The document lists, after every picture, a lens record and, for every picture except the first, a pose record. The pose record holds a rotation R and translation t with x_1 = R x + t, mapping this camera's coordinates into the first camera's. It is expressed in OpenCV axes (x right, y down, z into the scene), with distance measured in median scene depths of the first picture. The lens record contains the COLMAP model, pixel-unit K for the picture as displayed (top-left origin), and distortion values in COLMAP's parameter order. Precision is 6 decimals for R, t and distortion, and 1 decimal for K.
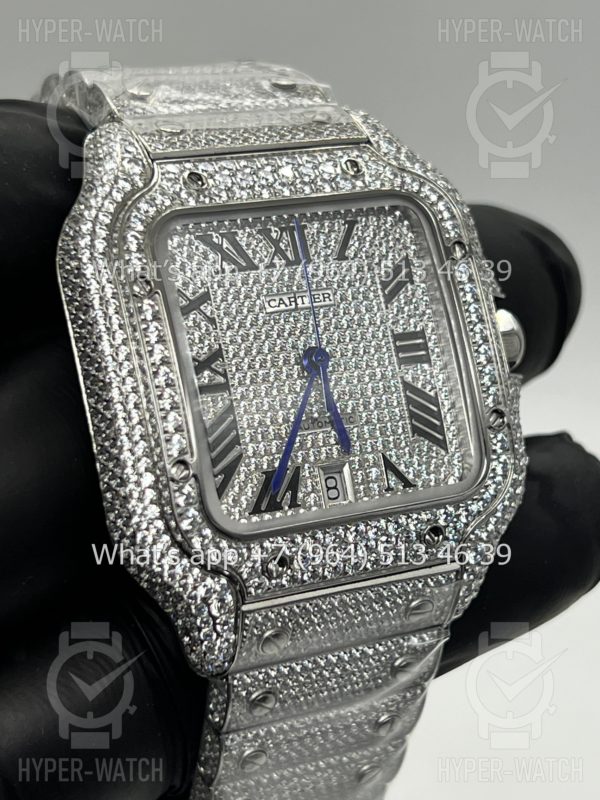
lens RADIAL K [[1961.3, 0, 298.1], [0, 1961.3, 401.2], [0, 0, 1]] dist [0.257575, 0.000000]
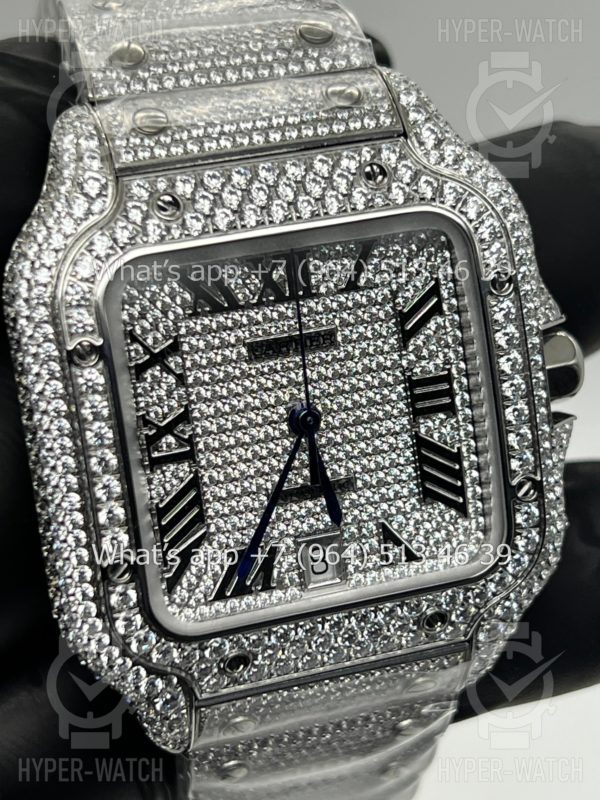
lens RADIAL K [[1961.3, 0, 300.3], [0, 1961.3, 405.2], [0, 0, 1]] dist [0.257575, 0.000000]
pose [[0.982160, 0.091668, -0.164194, 0.147607], [-0.039566, 0.954330, 0.296124, -0.282090], [0.183840, -0.284344, 0.940931, 0.208144]]
